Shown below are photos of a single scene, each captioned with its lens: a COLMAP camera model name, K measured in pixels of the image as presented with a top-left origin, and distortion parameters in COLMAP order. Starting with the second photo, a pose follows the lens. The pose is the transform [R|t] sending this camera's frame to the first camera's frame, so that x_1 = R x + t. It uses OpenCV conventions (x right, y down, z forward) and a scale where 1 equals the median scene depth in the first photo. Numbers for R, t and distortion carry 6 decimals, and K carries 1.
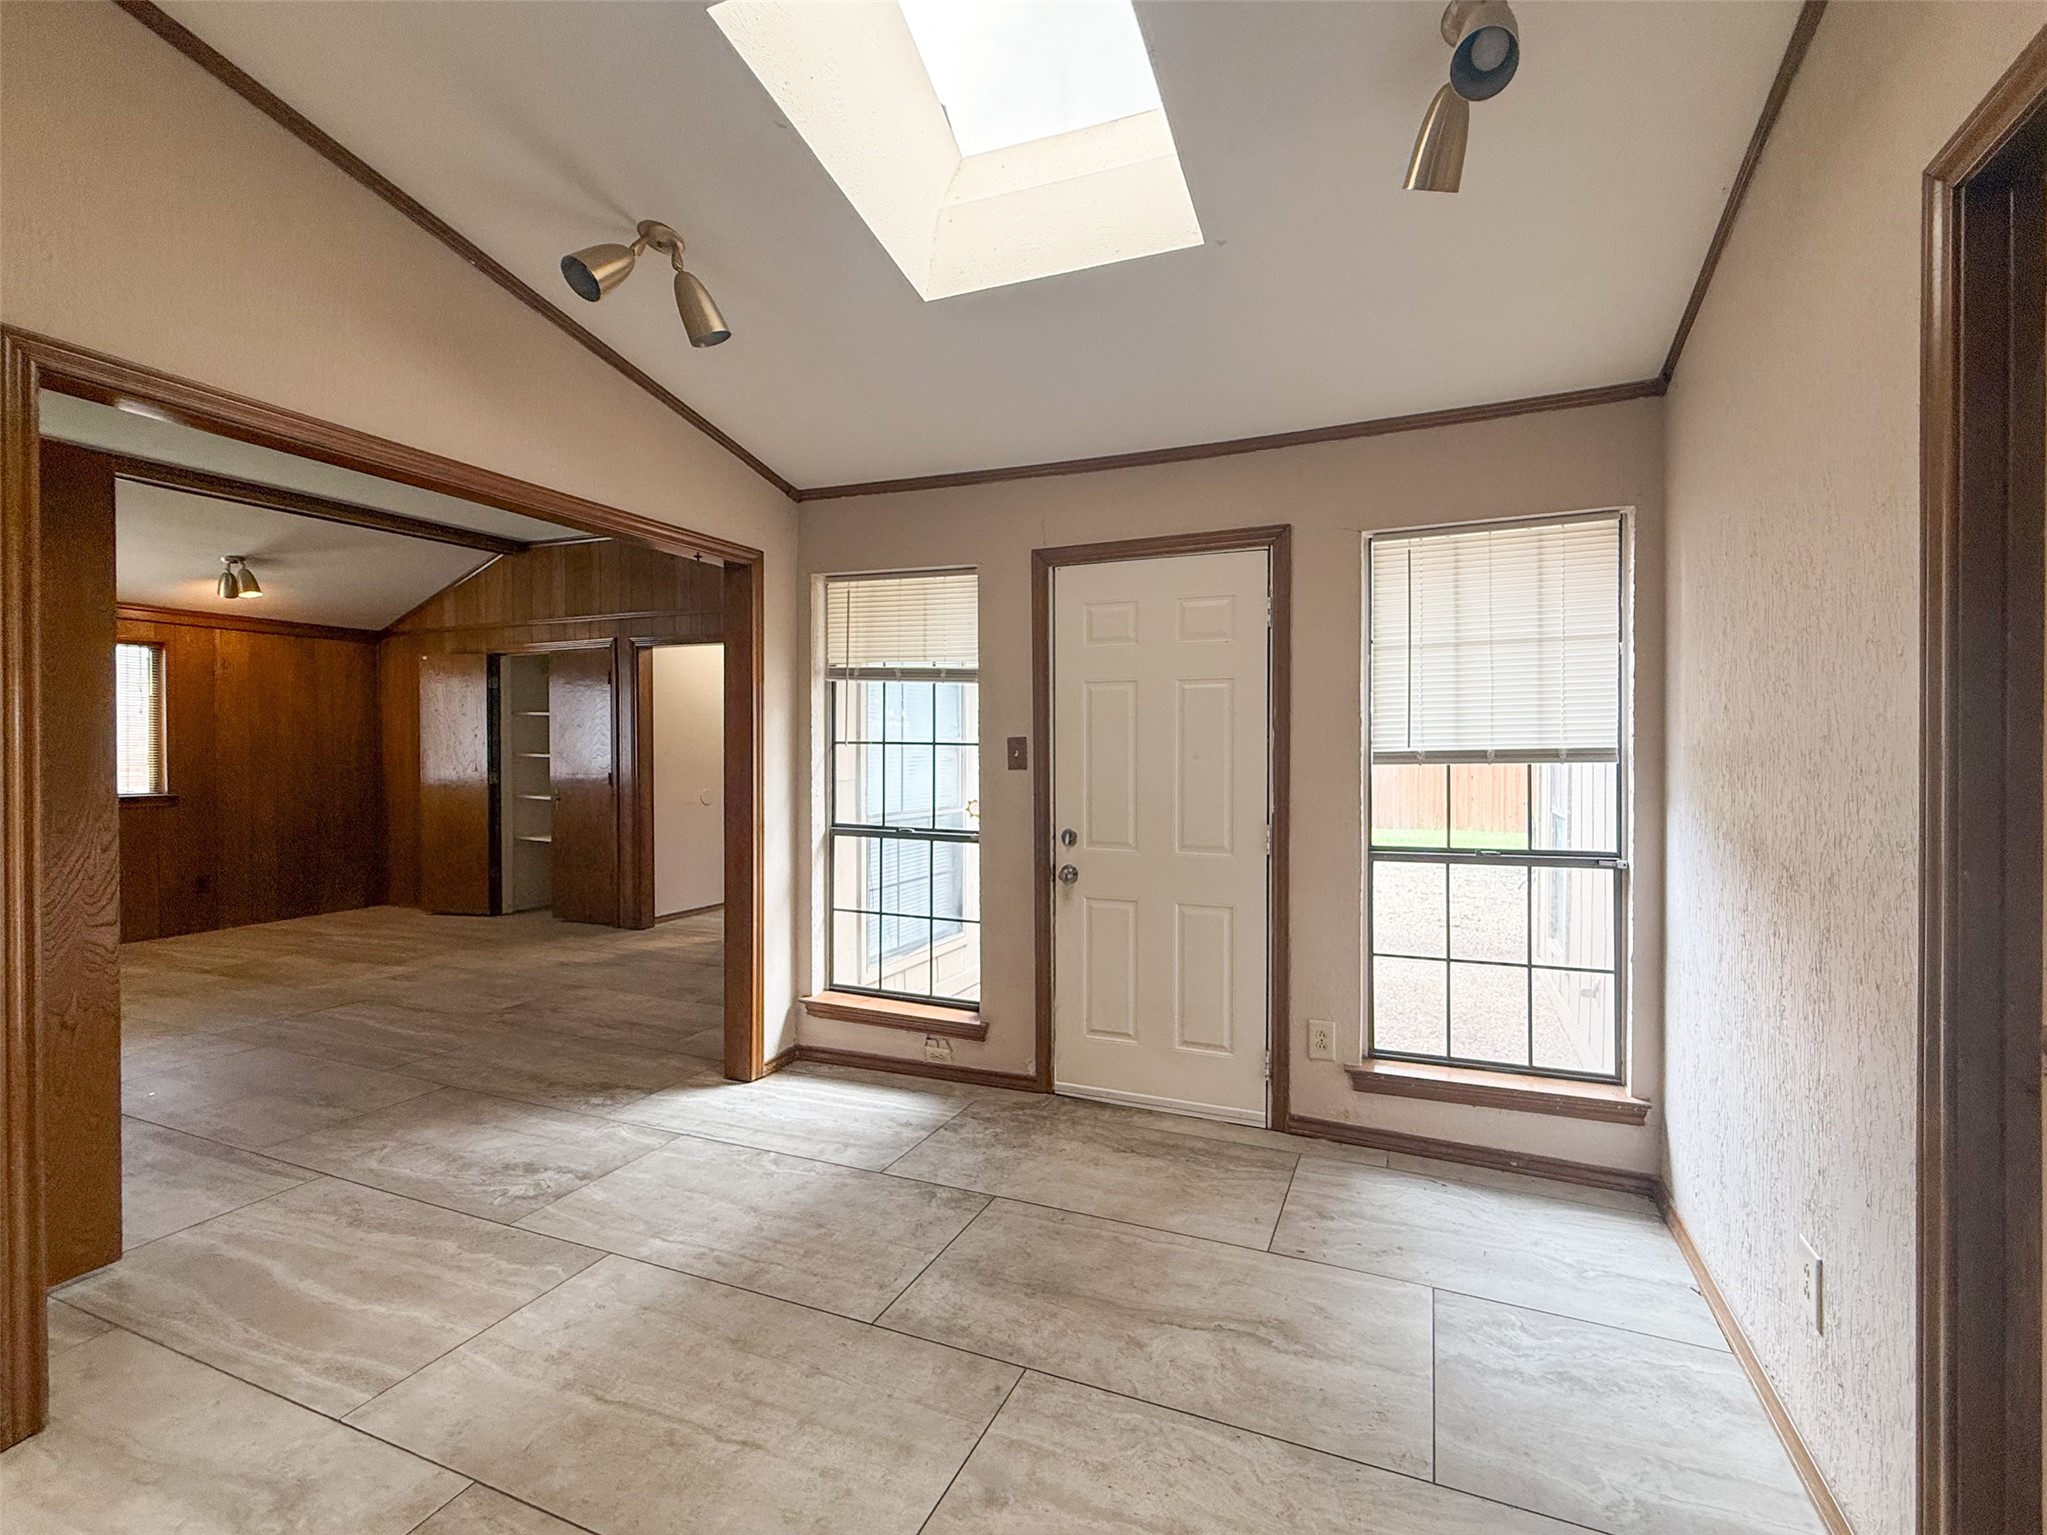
lens RADIAL K [[865.5, 0, 1116.3], [0, 865.5, 757.7], [0, 0, 1]] dist [-0.002144, -0.000282]
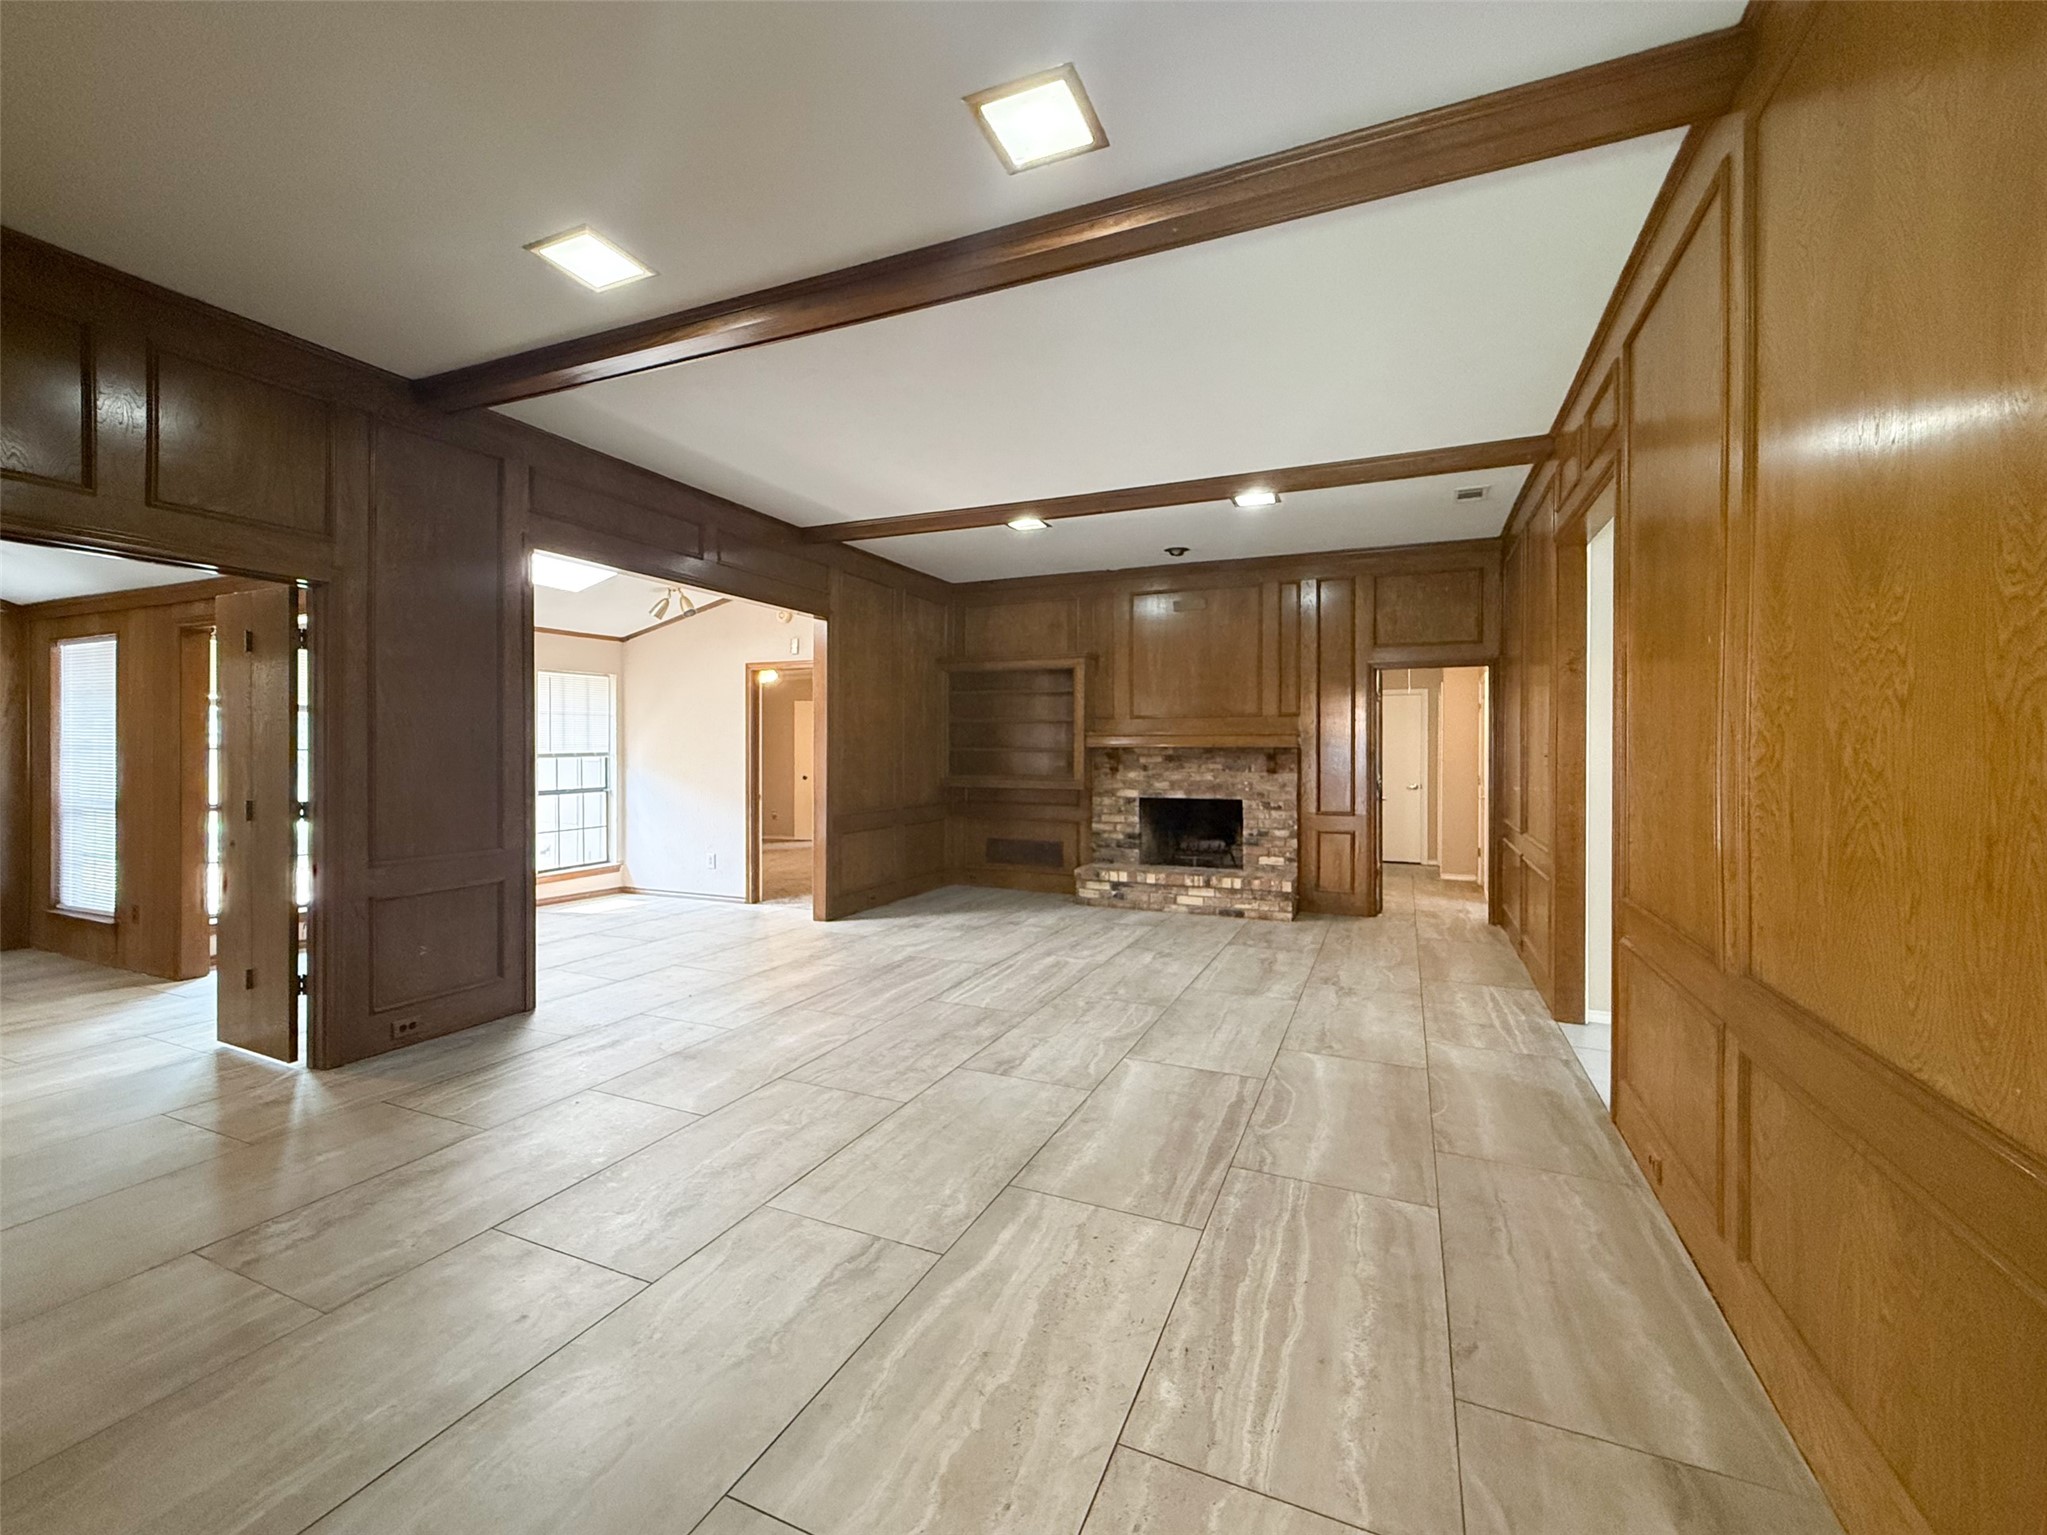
lens RADIAL K [[849.6, 0, 1042.4], [0, 849.6, 752.2], [0, 0, 1]] dist [0.000199, -0.000022]
pose [[0.032651, -0.004085, 0.999458, -1.959778], [0.006525, 0.999971, 0.003874, -0.009002], [-0.999446, 0.006395, 0.032677, -0.518141]]
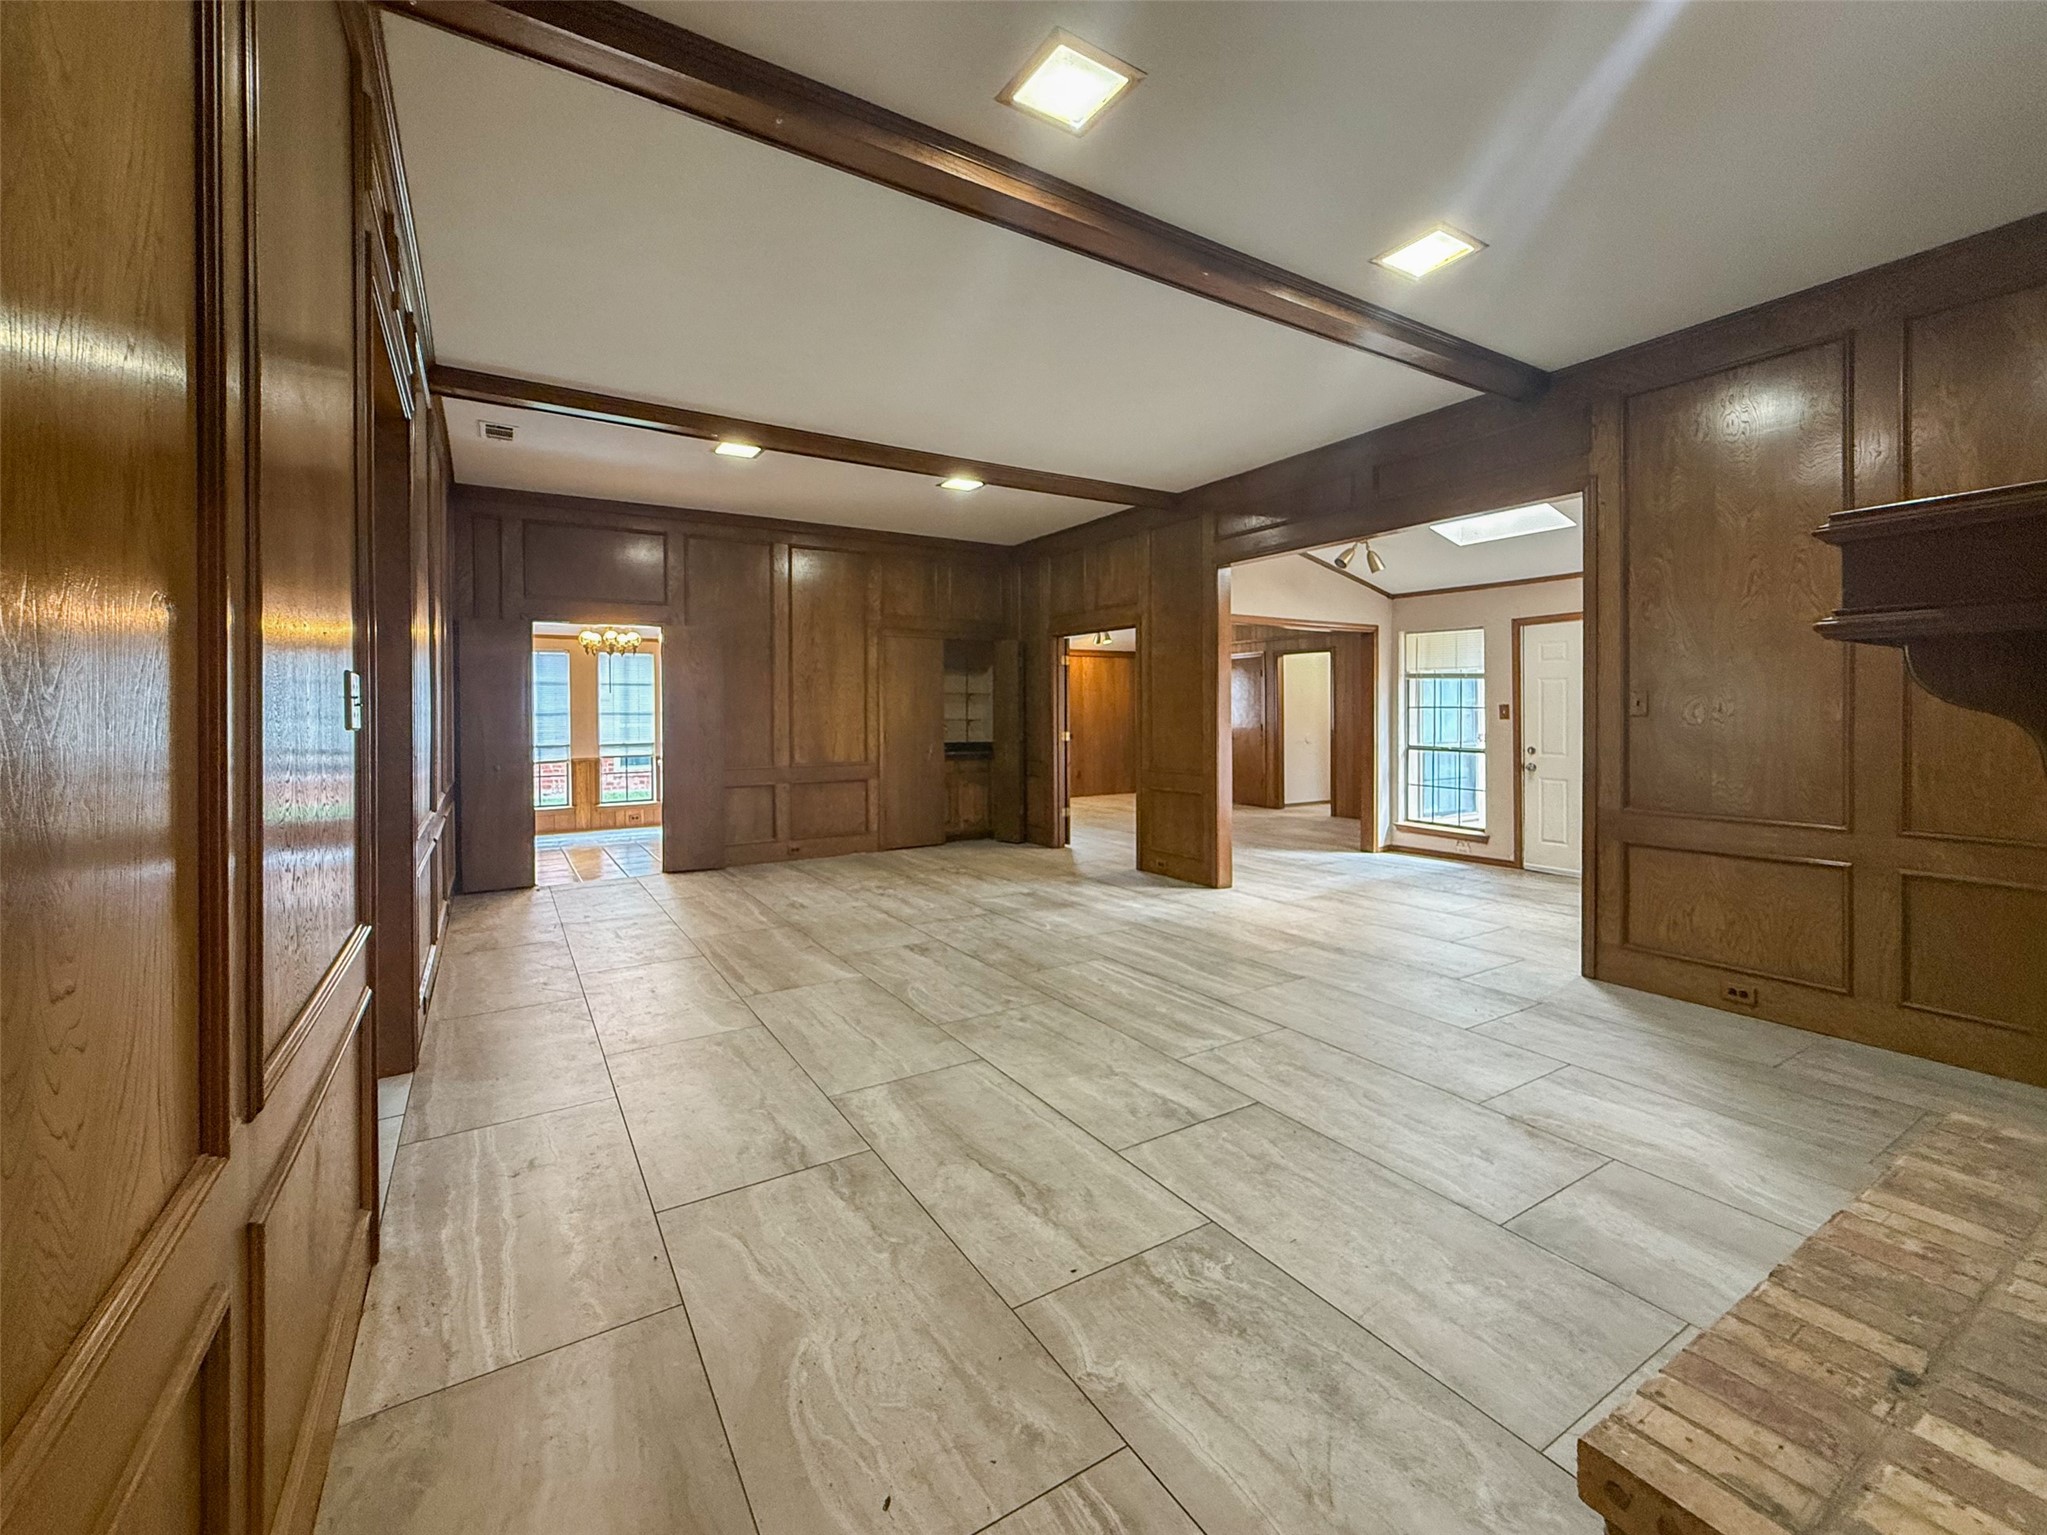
lens RADIAL K [[872.2, 0, 994.2], [0, 872.2, 716.4], [0, 0, 1]] dist [0.002318, 0.000174]
pose [[0.774065, -0.004968, -0.633087, 0.288681], [0.000005, 0.999969, -0.007841, 0.024548], [0.633107, 0.006066, 0.774041, -1.543227]]
